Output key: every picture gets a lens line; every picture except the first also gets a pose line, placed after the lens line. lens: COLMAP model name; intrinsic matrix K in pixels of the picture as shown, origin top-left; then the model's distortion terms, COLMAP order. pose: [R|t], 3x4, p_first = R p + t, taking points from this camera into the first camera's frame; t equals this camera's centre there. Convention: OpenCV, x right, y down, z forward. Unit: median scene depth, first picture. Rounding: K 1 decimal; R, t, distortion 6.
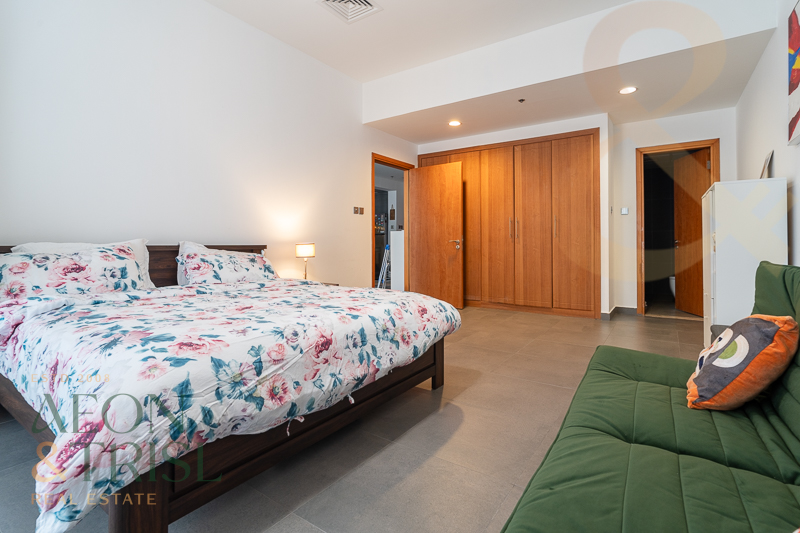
lens RADIAL K [[380.1, 0, 398.2], [0, 380.1, 244.0], [0, 0, 1]] dist [-0.013505, 0.007726]
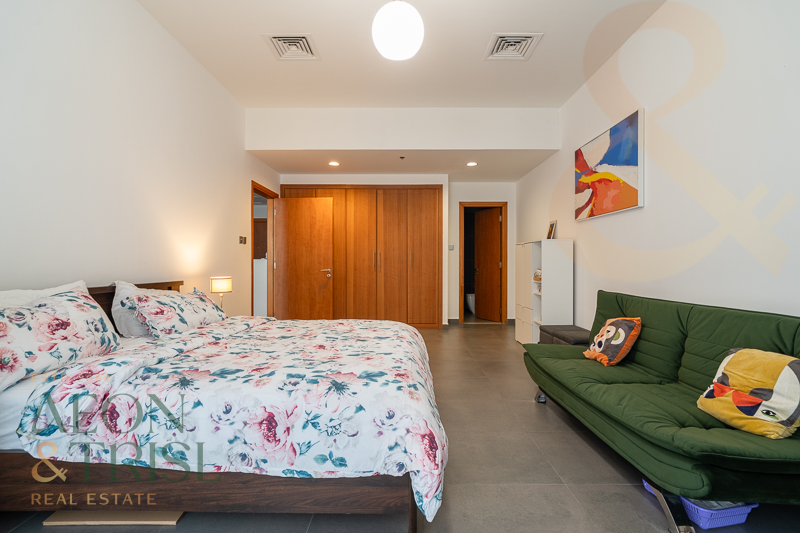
lens RADIAL K [[380.1, 0, 393.0], [0, 380.1, 268.3], [0, 0, 1]] dist [-0.013505, 0.007726]
pose [[0.835032, -0.004814, 0.550180, -0.324649], [-0.001209, 0.999943, 0.010585, -0.027733], [-0.550200, -0.009504, 0.834979, -0.014508]]
